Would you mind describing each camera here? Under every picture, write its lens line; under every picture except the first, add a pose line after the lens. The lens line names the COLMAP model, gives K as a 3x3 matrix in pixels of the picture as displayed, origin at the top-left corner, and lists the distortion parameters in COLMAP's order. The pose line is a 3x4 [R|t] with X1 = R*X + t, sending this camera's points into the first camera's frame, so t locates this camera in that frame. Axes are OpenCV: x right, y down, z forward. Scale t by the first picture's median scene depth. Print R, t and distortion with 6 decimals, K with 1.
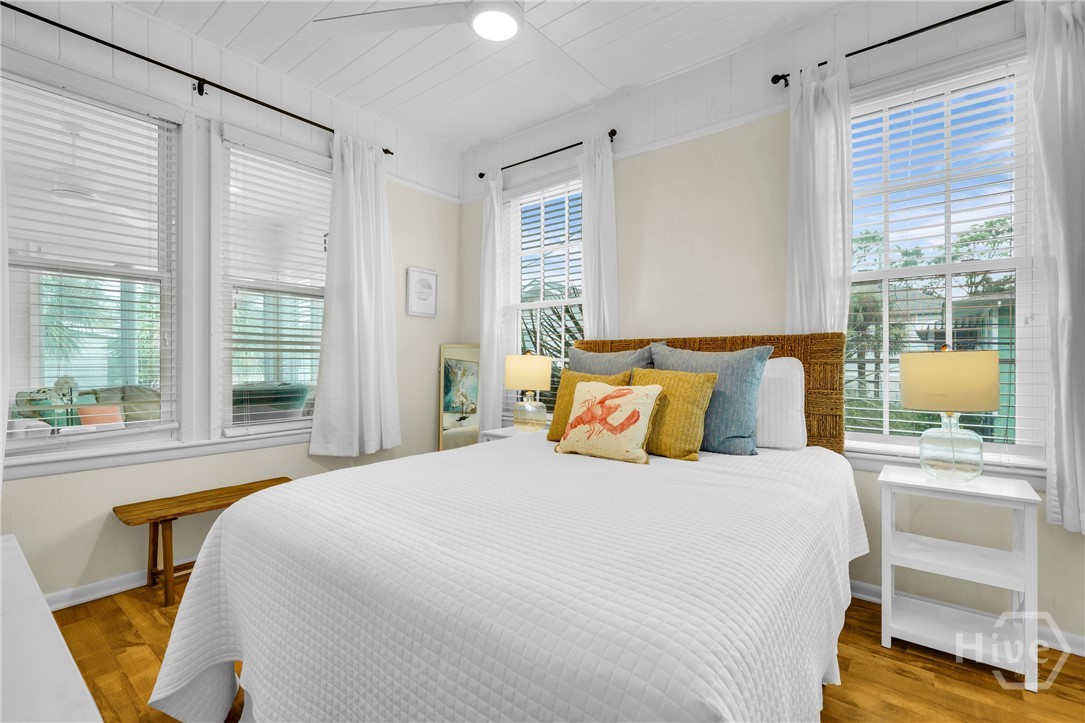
lens RADIAL K [[497.1, 0, 546.1], [0, 497.1, 357.8], [0, 0, 1]] dist [0.001875, 0.000265]
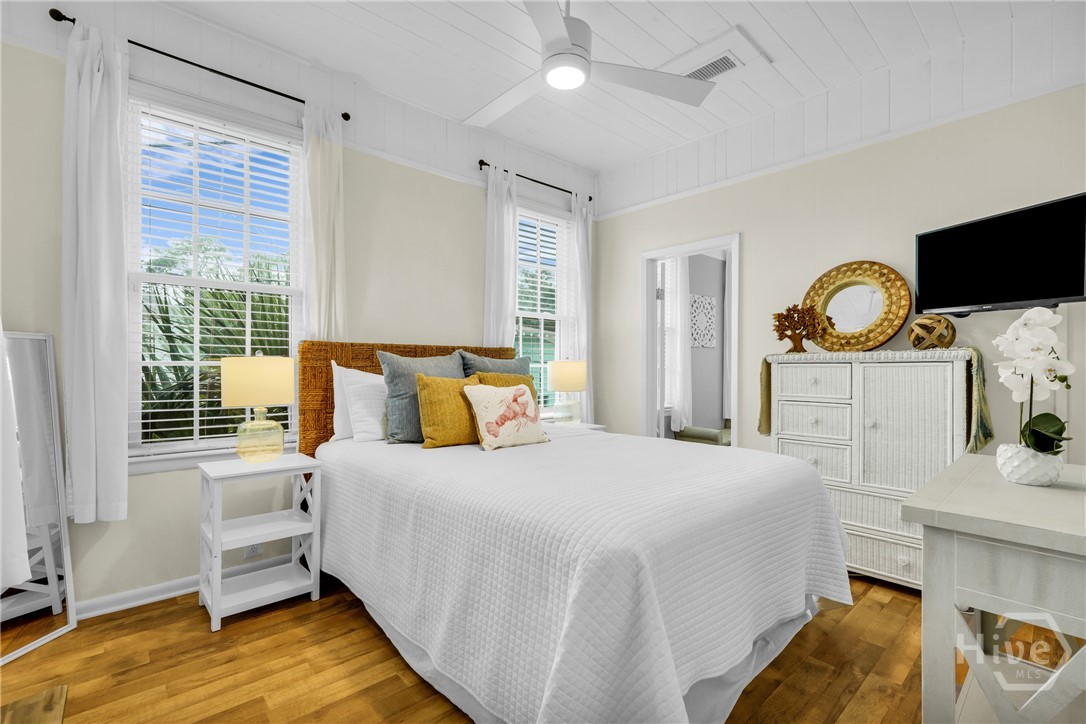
lens RADIAL K [[483.1, 0, 536.5], [0, 483.1, 366.8], [0, 0, 1]] dist [-0.000835, -0.000085]
pose [[0.178785, -0.002549, 0.983885, -0.684641], [-0.015886, 0.999859, 0.005477, 0.000152], [-0.983760, -0.016609, 0.178719, 0.488669]]
